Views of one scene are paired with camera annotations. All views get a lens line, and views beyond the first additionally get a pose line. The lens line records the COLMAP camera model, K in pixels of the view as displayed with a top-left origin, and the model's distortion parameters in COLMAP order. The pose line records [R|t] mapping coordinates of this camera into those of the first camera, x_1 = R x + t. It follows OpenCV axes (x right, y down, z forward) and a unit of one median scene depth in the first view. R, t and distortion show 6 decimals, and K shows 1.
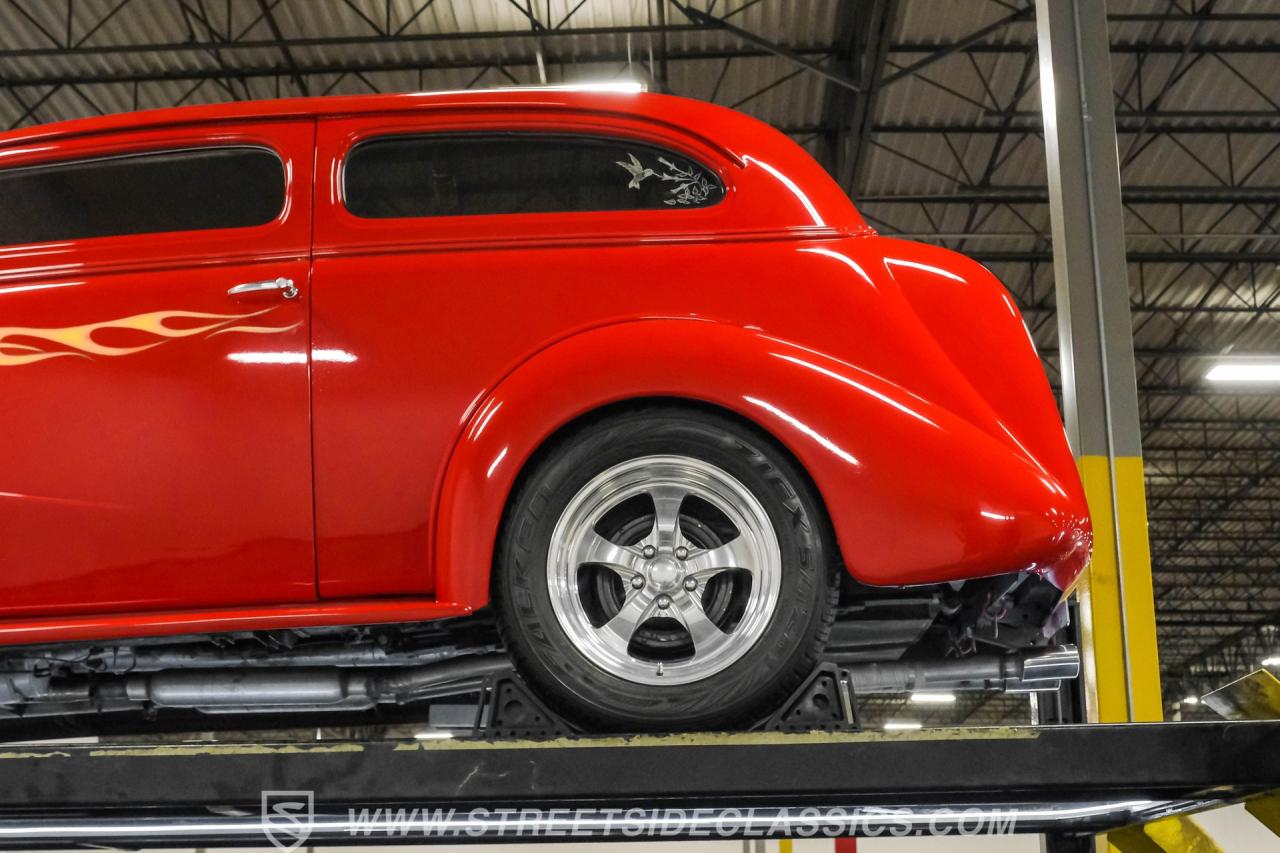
lens RADIAL K [[1858.8, 0, 640.7], [0, 1858.8, 407.5], [0, 0, 1]] dist [-0.007079, 0.017663]
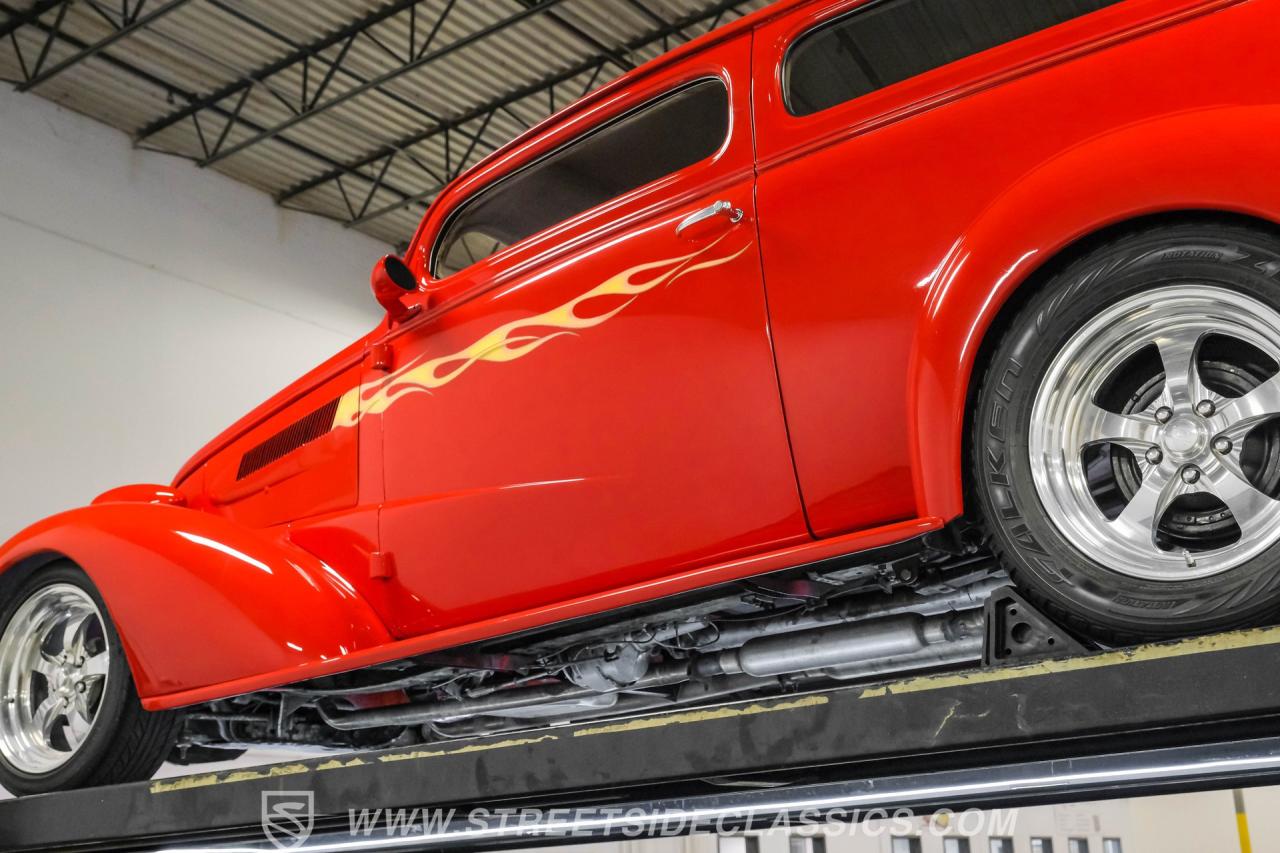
lens RADIAL K [[1604.7, 0, 640.0], [0, 1604.7, 426.5], [0, 0, 1]] dist [0.018147, 0.006276]
pose [[0.840005, -0.187749, -0.509059, 0.164924], [0.187368, 0.980881, -0.052586, 0.077307], [0.509200, -0.051208, 0.859124, 0.305823]]
